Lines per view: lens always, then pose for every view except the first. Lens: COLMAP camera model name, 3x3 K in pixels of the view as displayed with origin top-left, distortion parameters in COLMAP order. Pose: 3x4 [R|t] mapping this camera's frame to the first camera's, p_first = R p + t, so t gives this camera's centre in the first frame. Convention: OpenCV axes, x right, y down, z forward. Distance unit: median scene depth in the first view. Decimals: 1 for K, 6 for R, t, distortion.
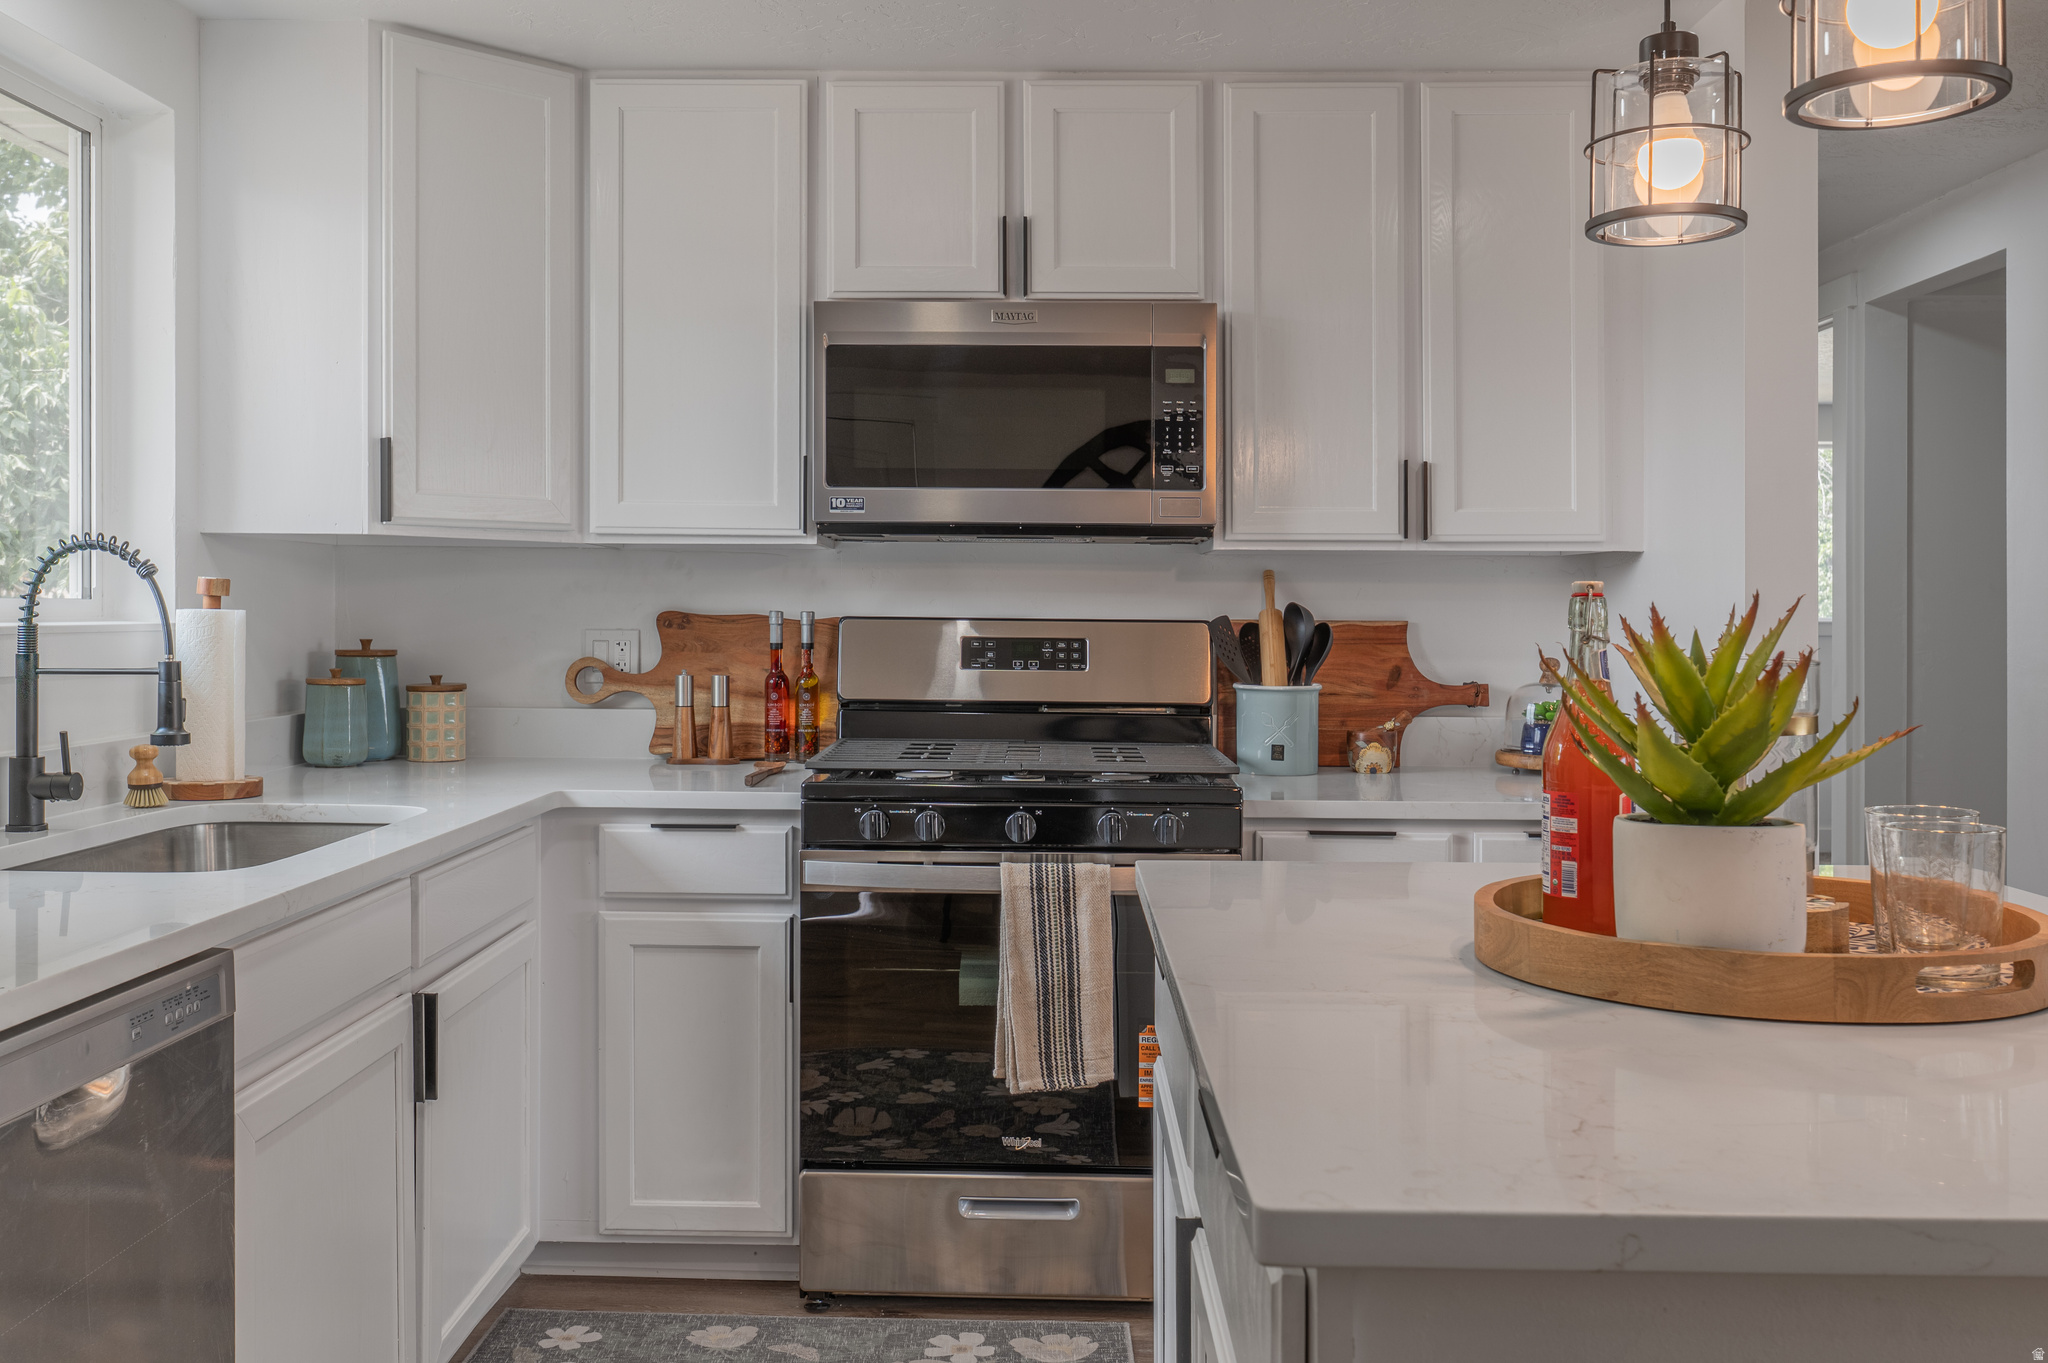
lens RADIAL K [[1793.6, 0, 942.3], [0, 1793.6, 610.0], [0, 0, 1]] dist [0.002001, 0.002191]
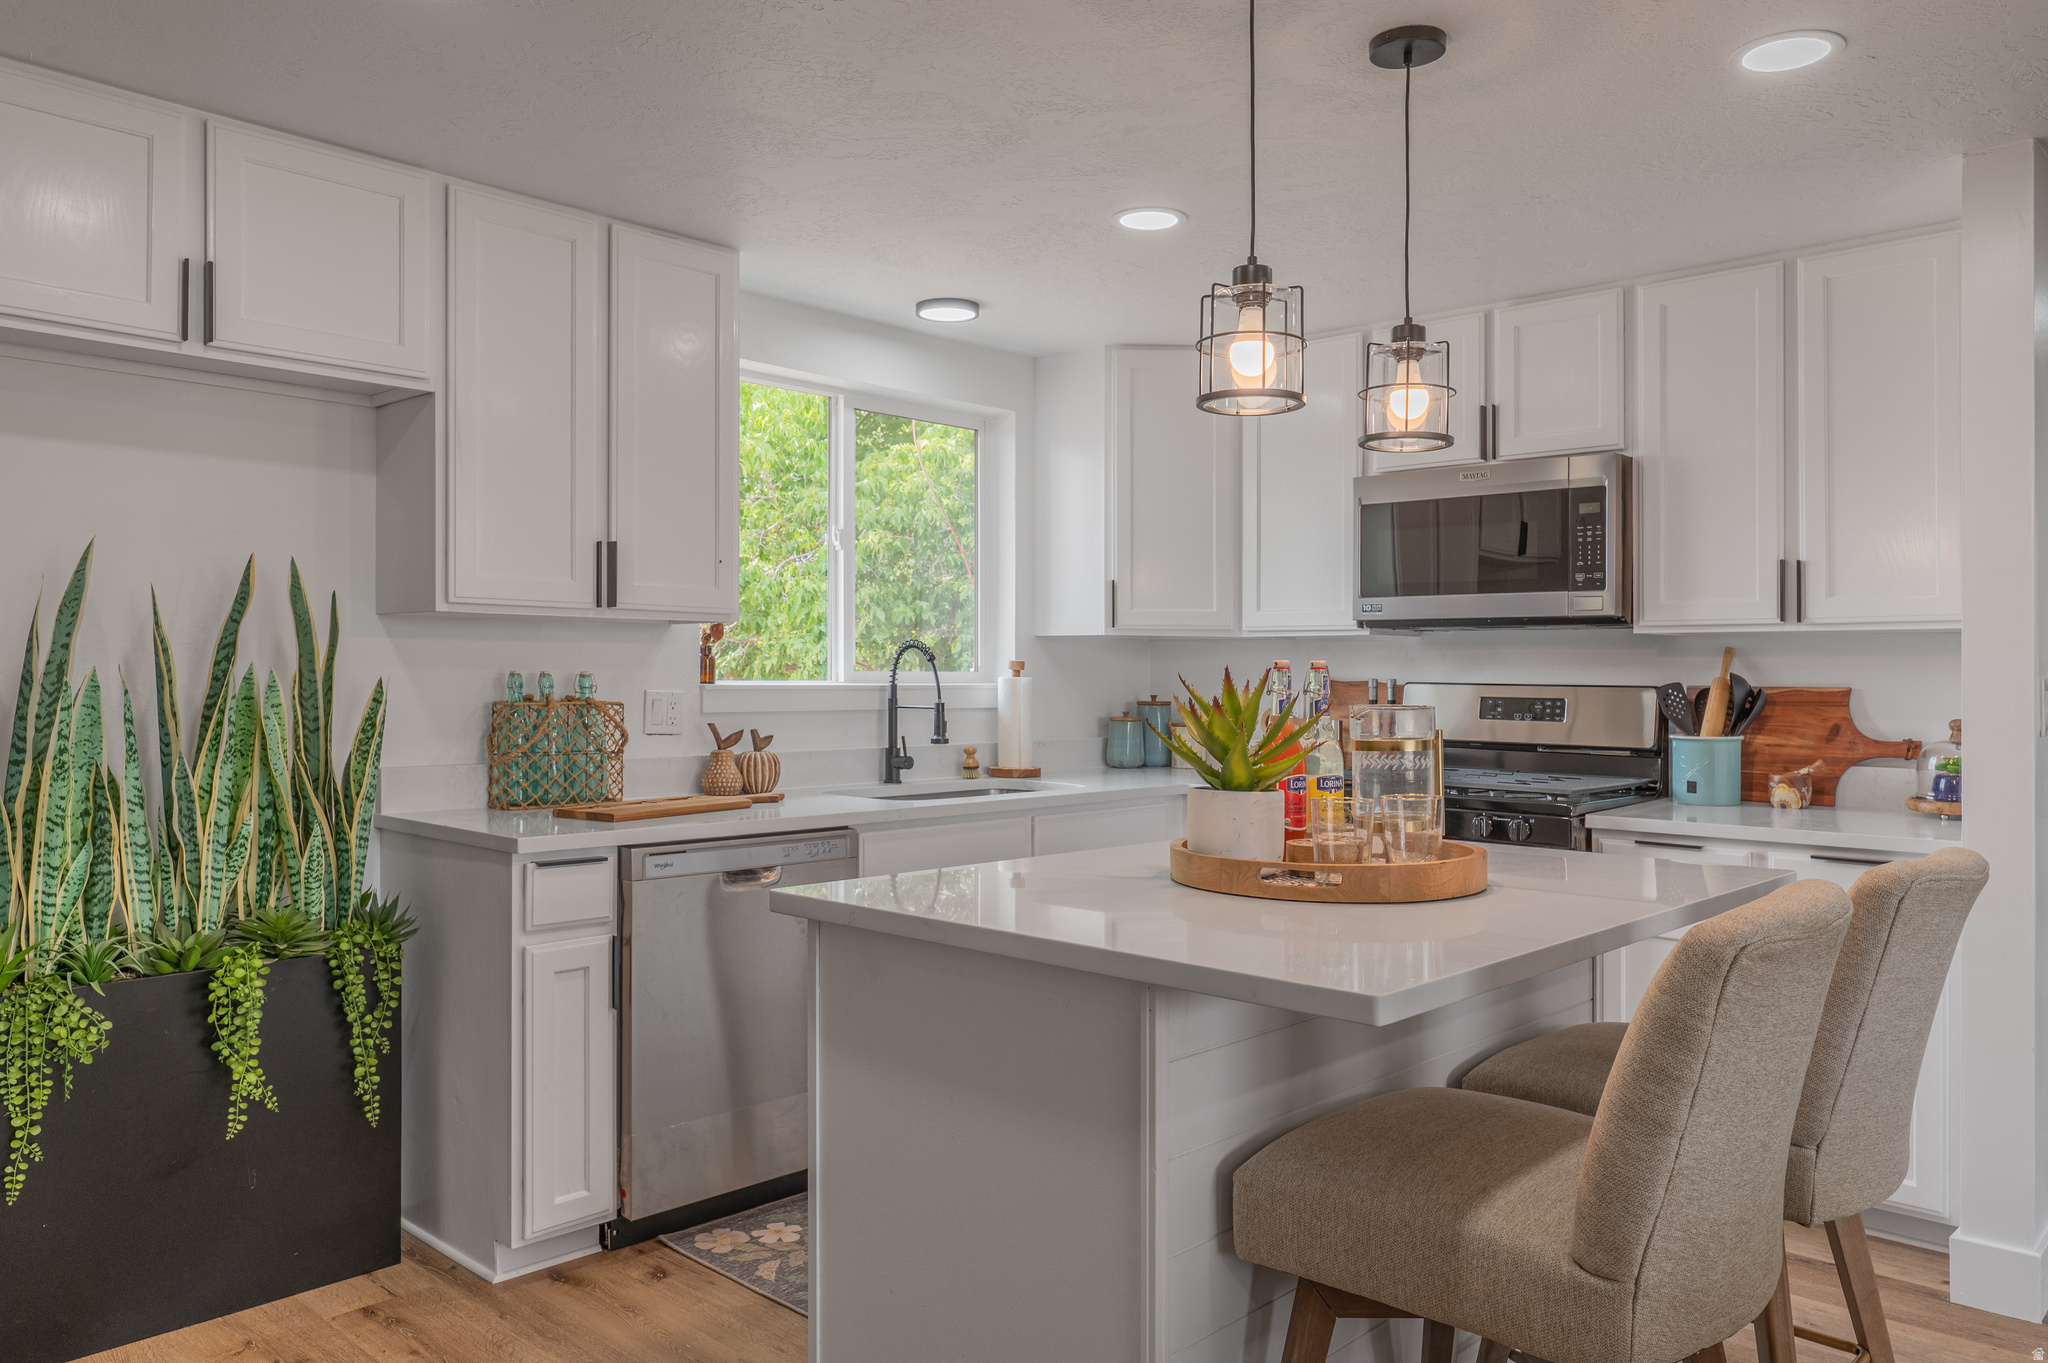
lens RADIAL K [[1450.4, 0, 1025.9], [0, 1450.4, 678.4], [0, 0, 1]] dist [0.005500, 0.001041]
pose [[0.748930, 0.001315, -0.662648, 0.525414], [-0.001034, 0.999999, 0.000816, -0.000231], [0.662648, 0.000074, 0.748931, -0.117453]]
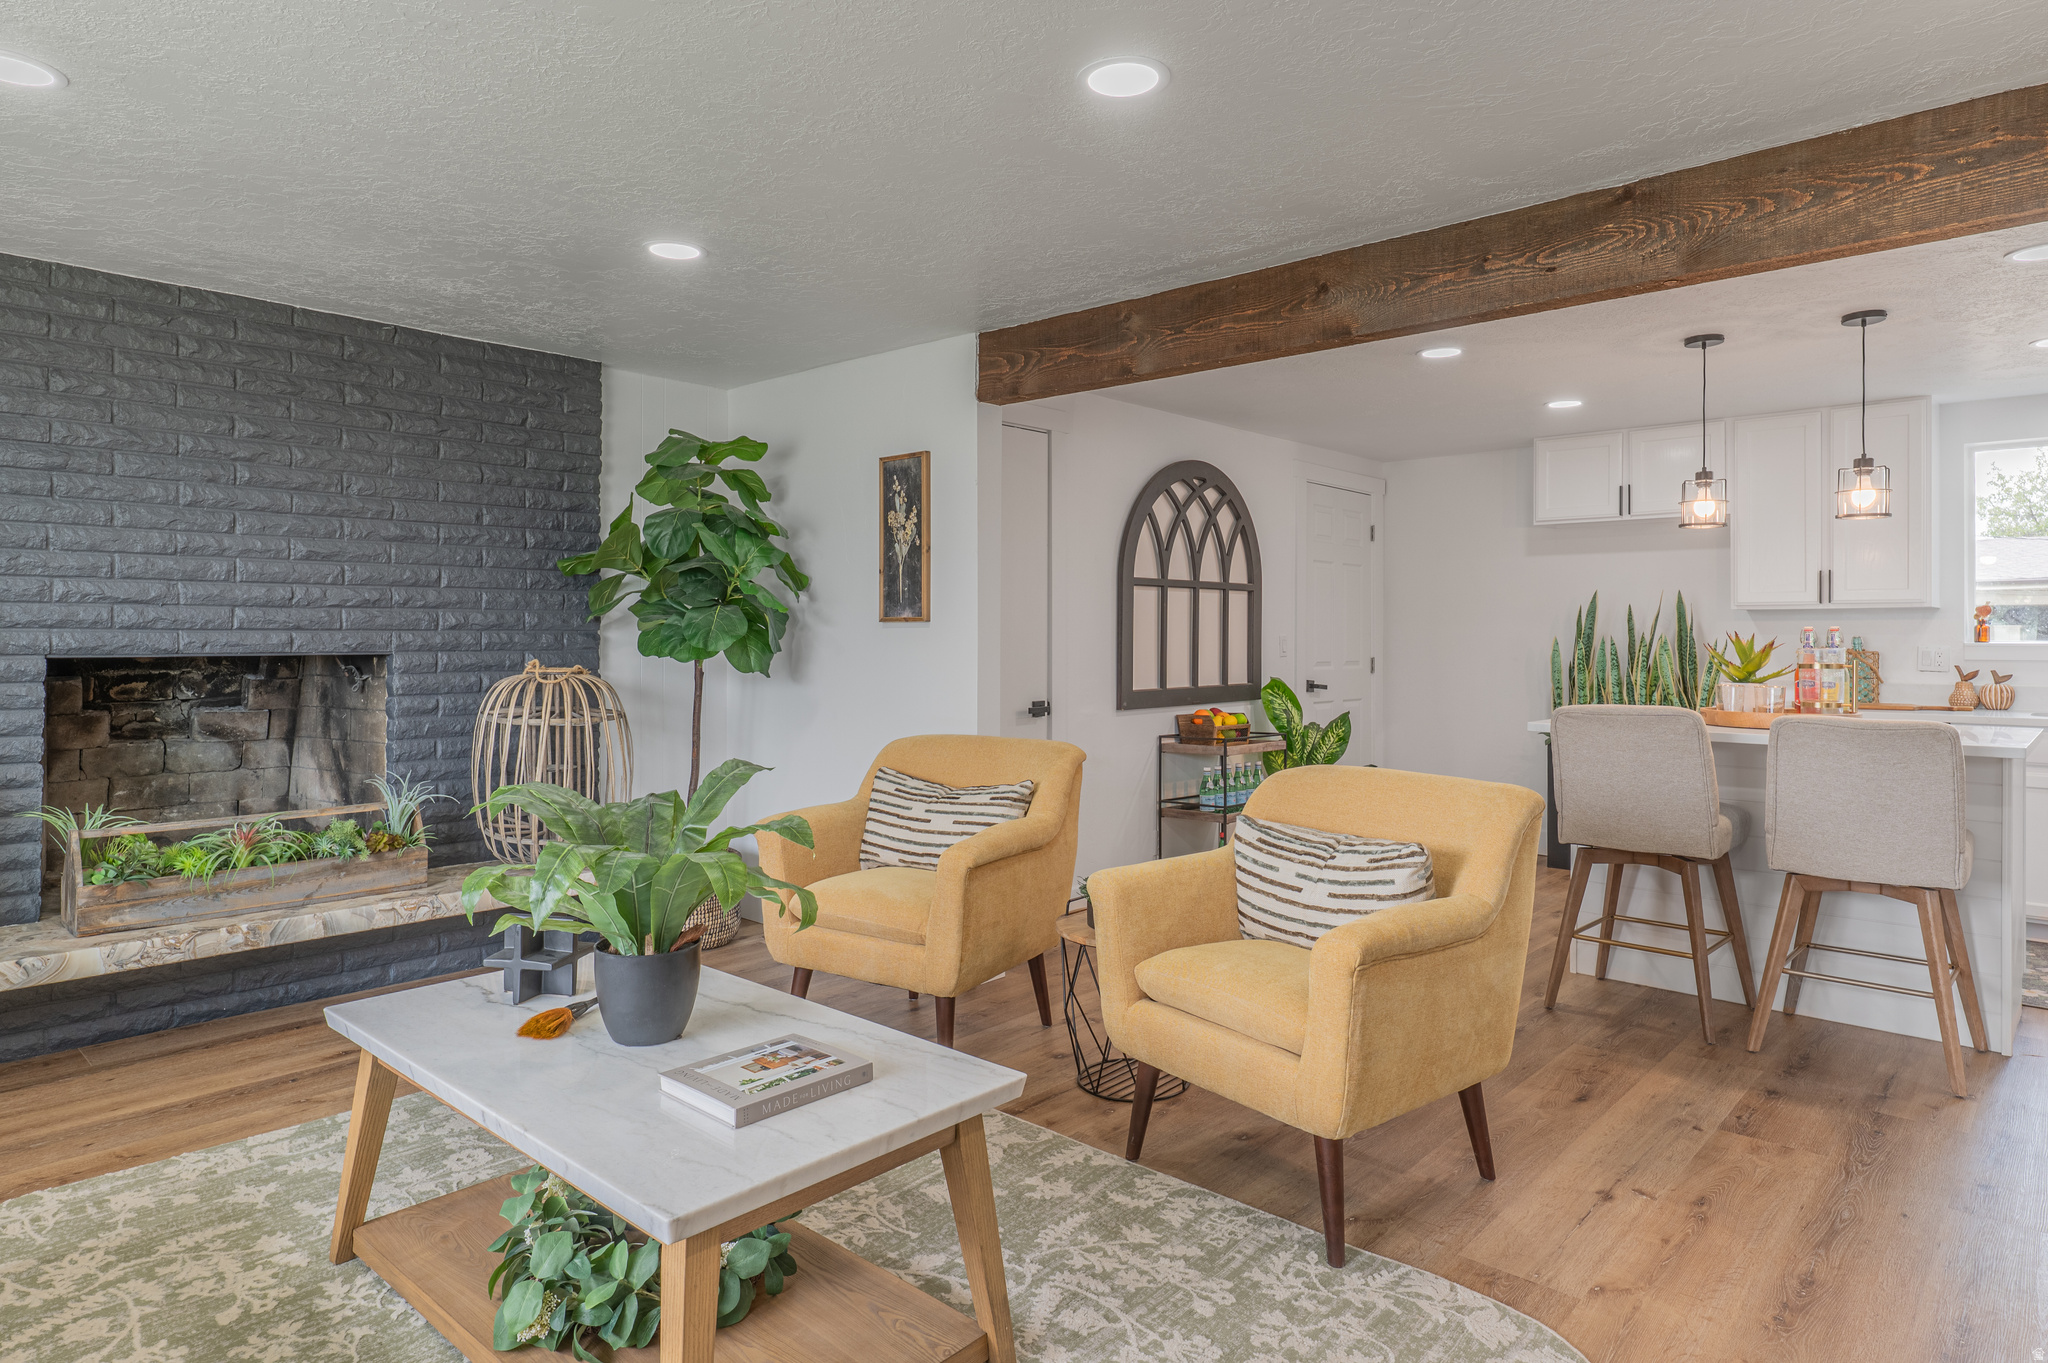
lens RADIAL K [[1181.3, 0, 1025.9], [0, 1181.3, 640.7], [0, 0, 1]] dist [-0.003147, 0.000733]
pose [[-0.651851, -0.002739, -0.758342, 1.542906], [-0.001809, 0.999996, -0.002057, 0.008372], [0.758345, 0.000031, -0.651853, 0.625833]]
